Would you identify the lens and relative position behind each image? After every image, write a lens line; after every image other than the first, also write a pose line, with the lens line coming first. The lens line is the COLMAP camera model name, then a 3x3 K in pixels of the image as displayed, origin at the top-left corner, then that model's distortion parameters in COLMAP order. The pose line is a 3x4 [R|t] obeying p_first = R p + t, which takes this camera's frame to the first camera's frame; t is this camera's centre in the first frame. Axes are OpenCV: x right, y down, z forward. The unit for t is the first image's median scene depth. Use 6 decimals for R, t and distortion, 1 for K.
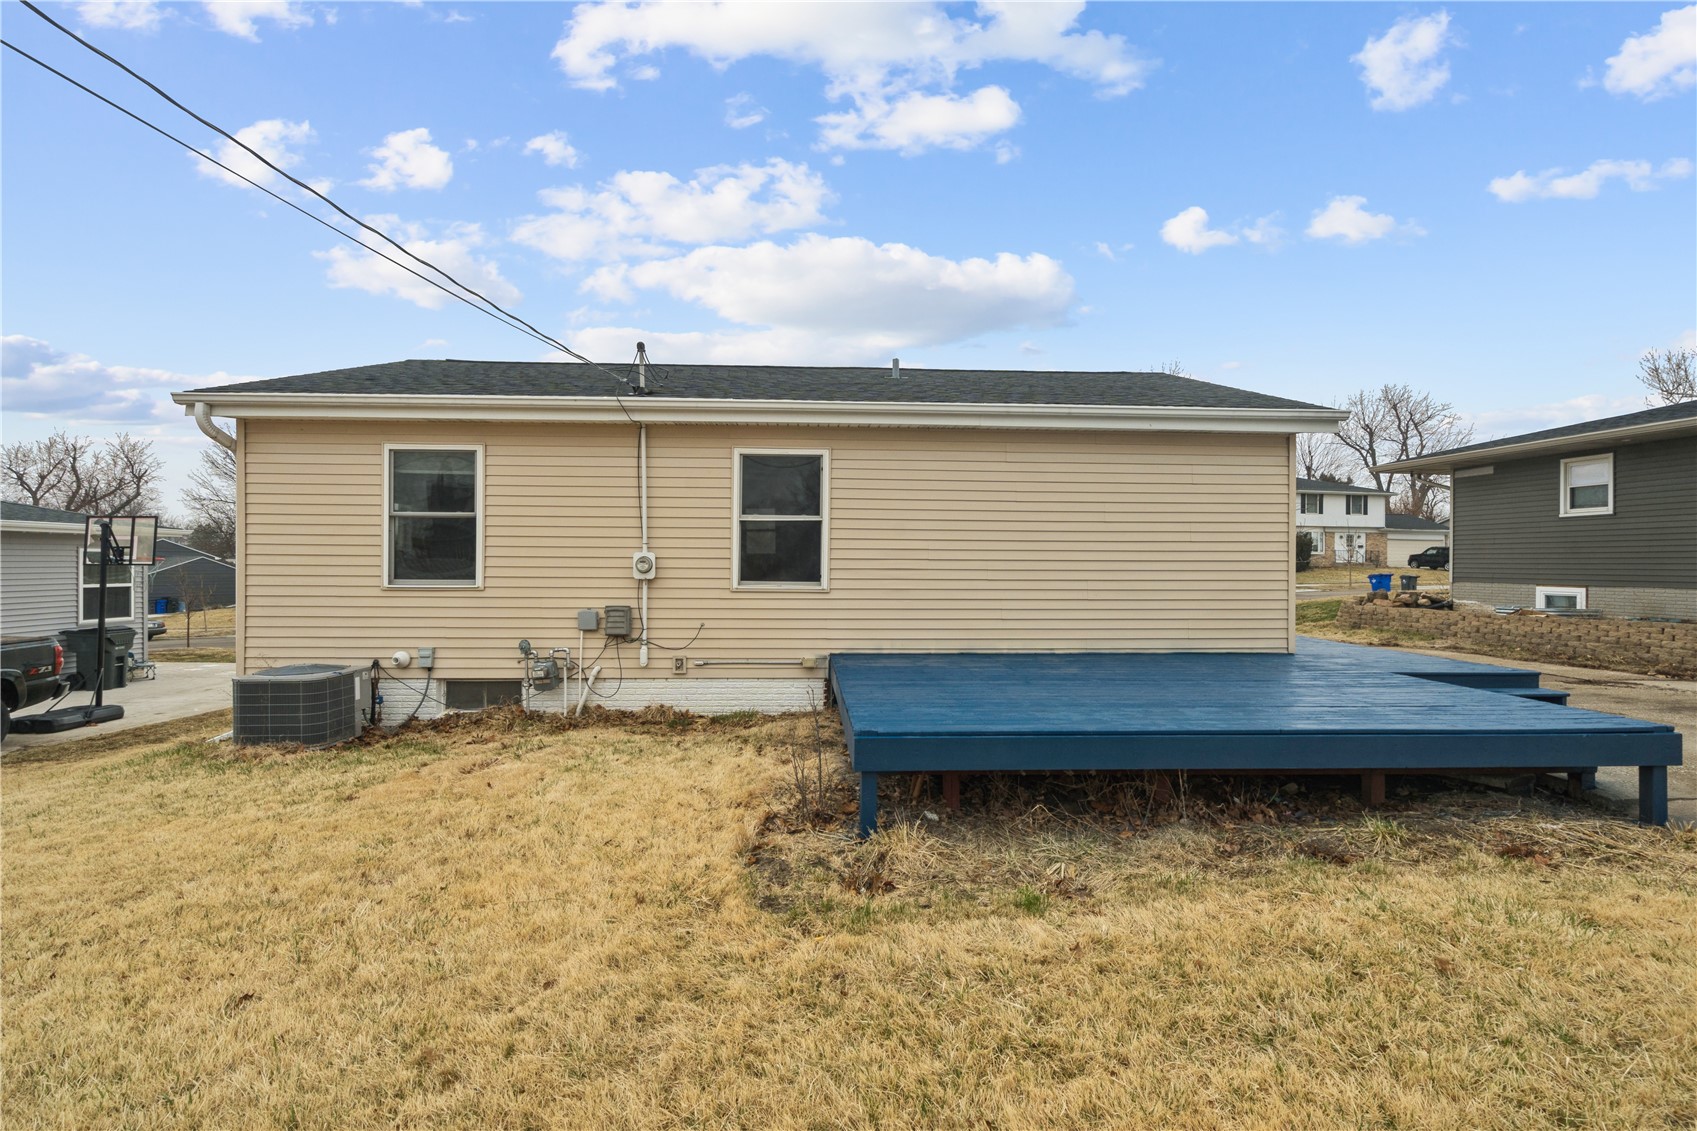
lens RADIAL K [[764.7, 0, 859.2], [0, 764.7, 566.7], [0, 0, 1]] dist [-0.002533, 0.000028]
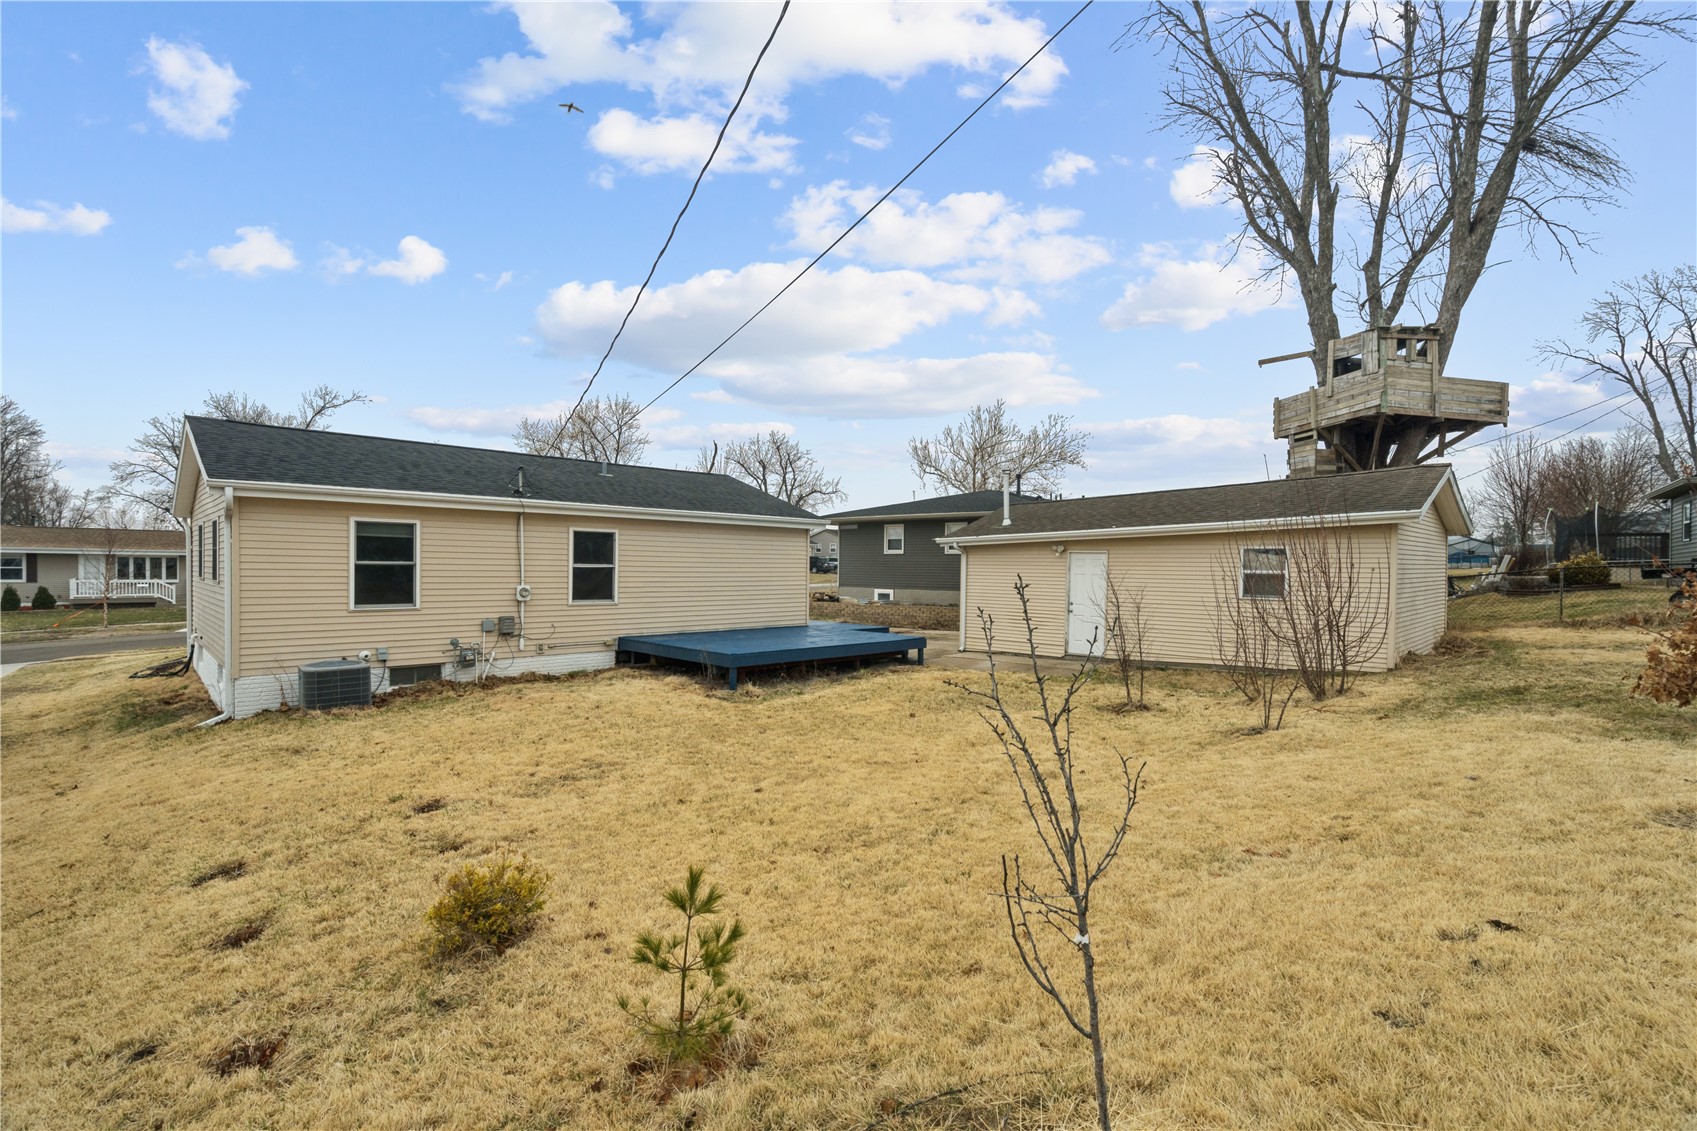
lens RADIAL K [[764.7, 0, 859.2], [0, 764.7, 566.7], [0, 0, 1]] dist [-0.002533, 0.000028]
pose [[0.741093, 0.001806, 0.671400, -0.874280], [-0.003954, 0.999991, 0.001674, -0.066246], [-0.671391, -0.003896, 0.741093, -0.809525]]
